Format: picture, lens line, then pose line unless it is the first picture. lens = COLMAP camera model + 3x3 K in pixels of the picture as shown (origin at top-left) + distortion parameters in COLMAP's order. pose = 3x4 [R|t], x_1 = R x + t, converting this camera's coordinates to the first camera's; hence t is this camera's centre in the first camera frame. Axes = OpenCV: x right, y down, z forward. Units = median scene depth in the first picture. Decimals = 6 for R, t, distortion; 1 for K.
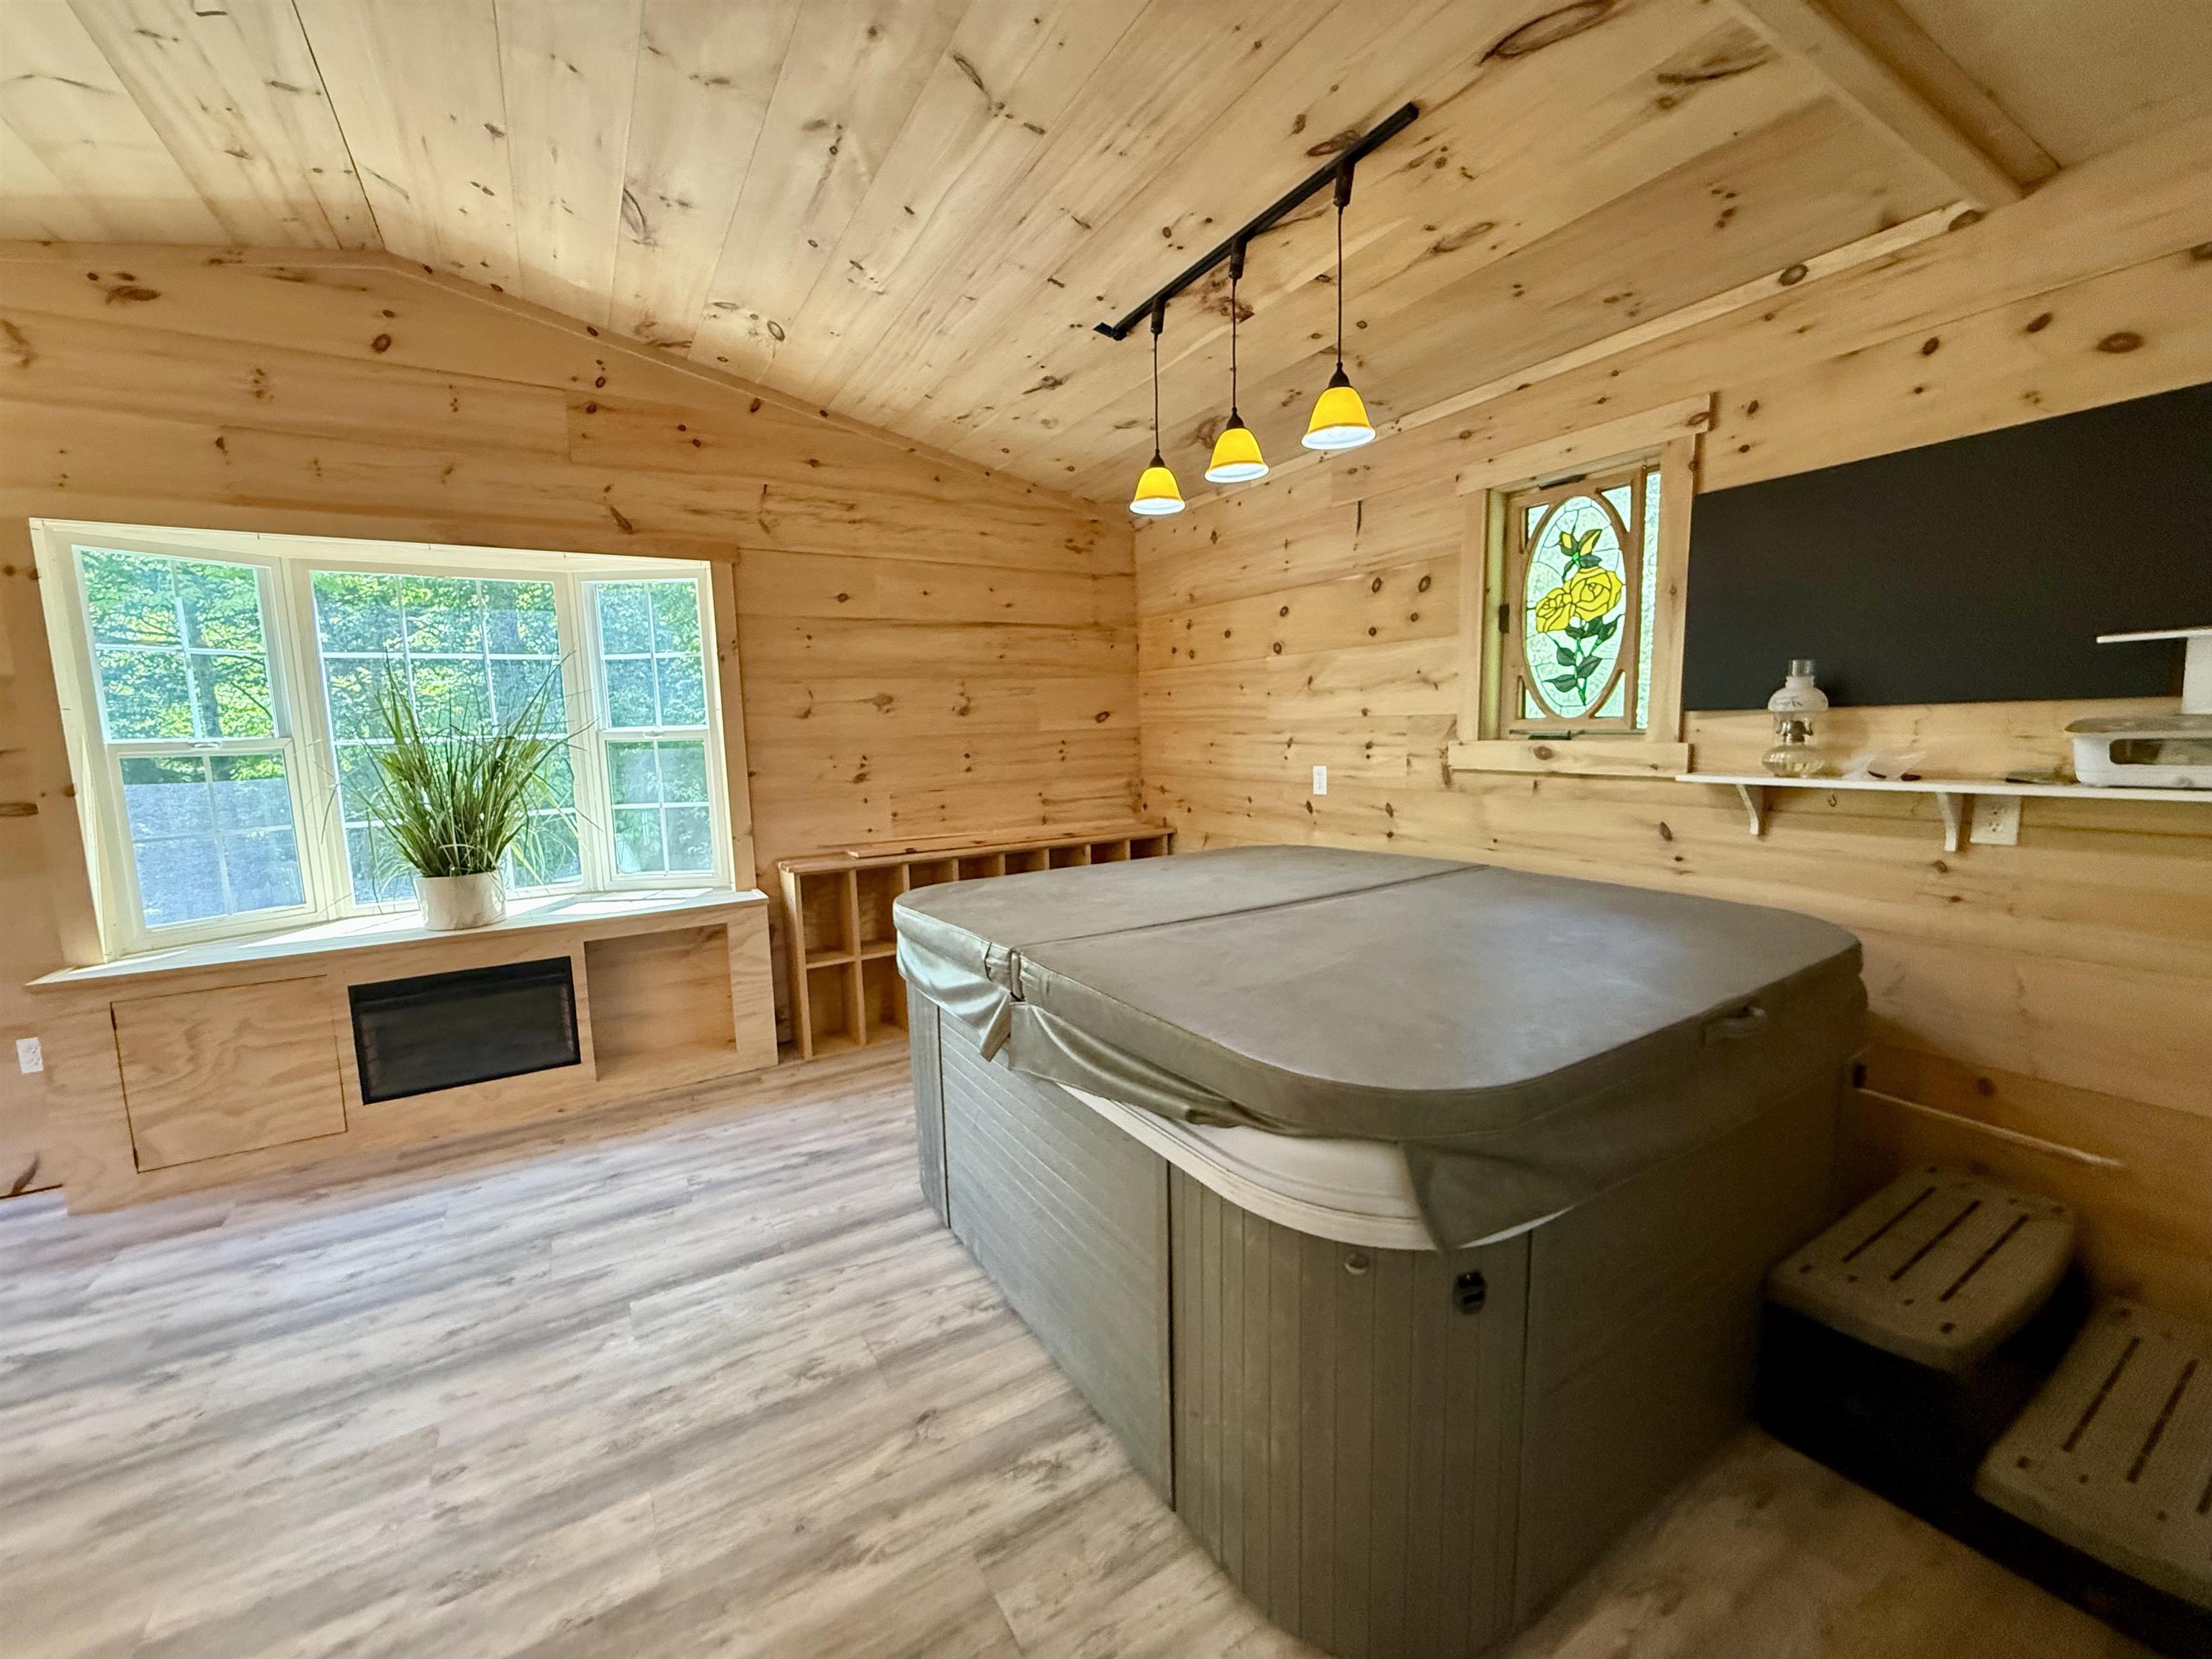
lens RADIAL K [[877.2, 0, 1106.0], [0, 877.2, 829.5], [0, 0, 1]] dist [-0.000051, 0.000125]
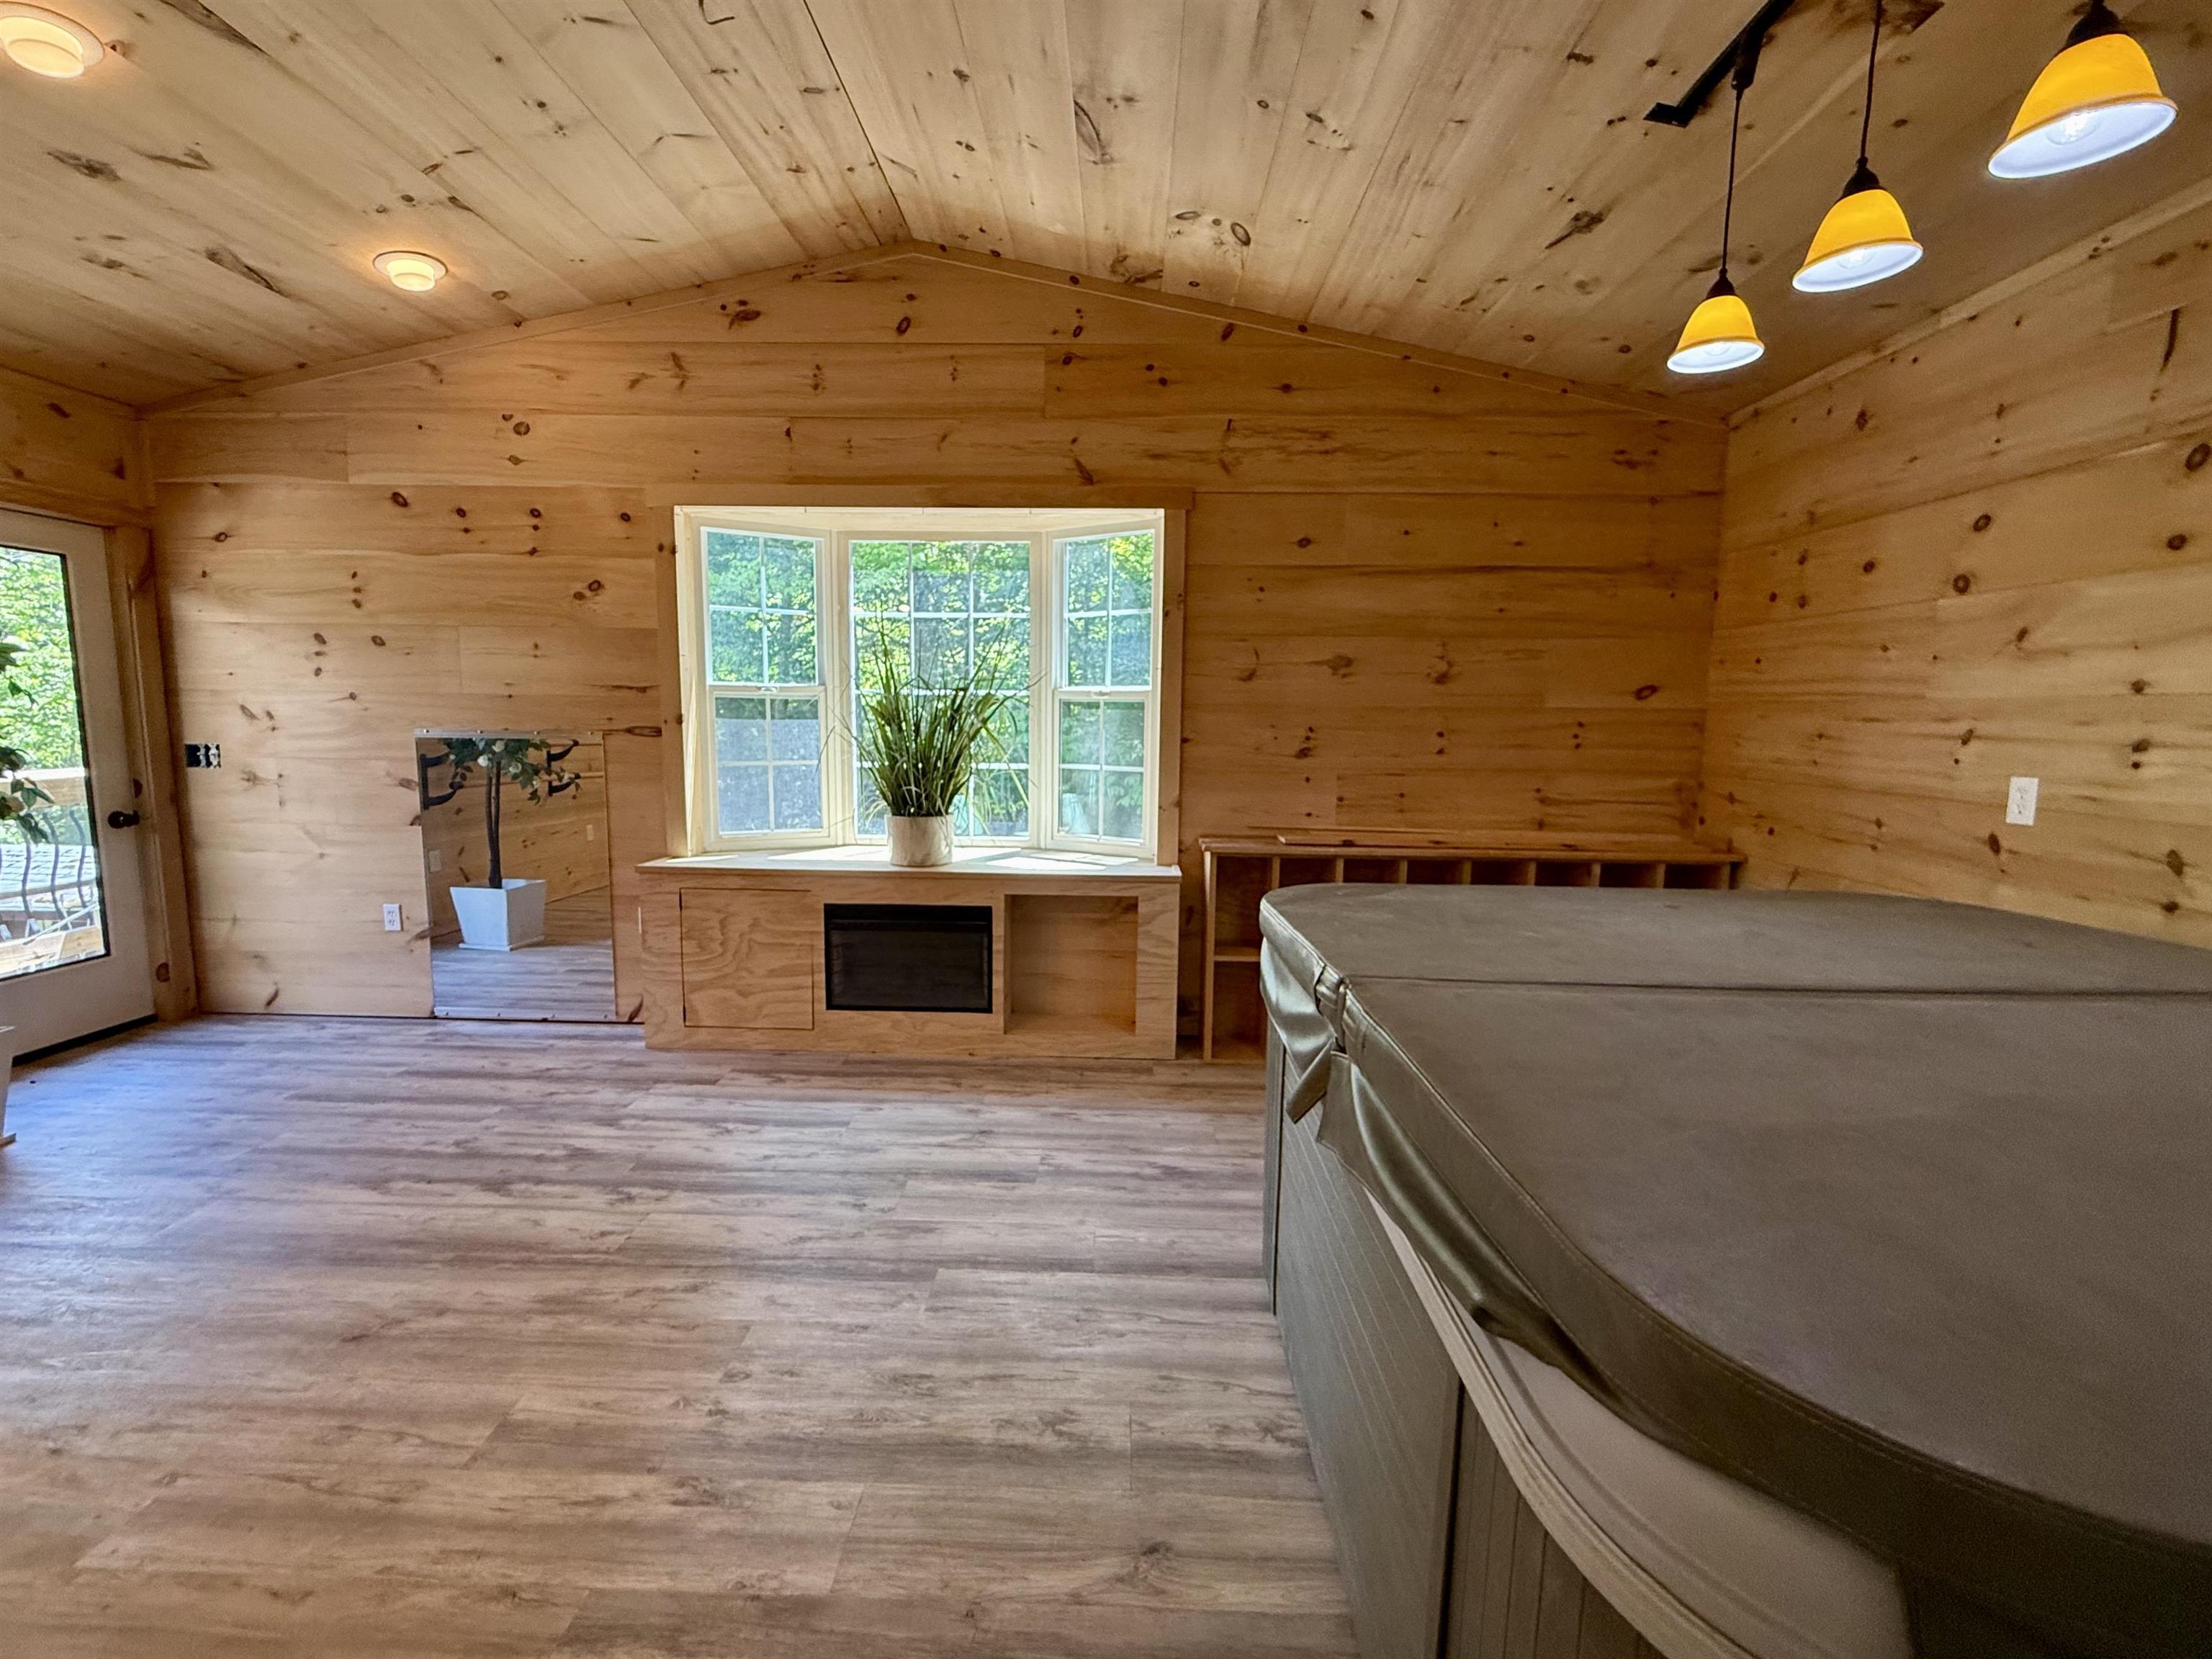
lens RADIAL K [[953.1, 0, 1106.0], [0, 953.1, 829.5], [0, 0, 1]] dist [-0.000215, 0.000272]
pose [[0.839341, 0.103243, -0.533711, 0.081707], [-0.100326, 0.994354, 0.034573, 0.004182], [0.534267, 0.024527, 0.844960, 0.139055]]
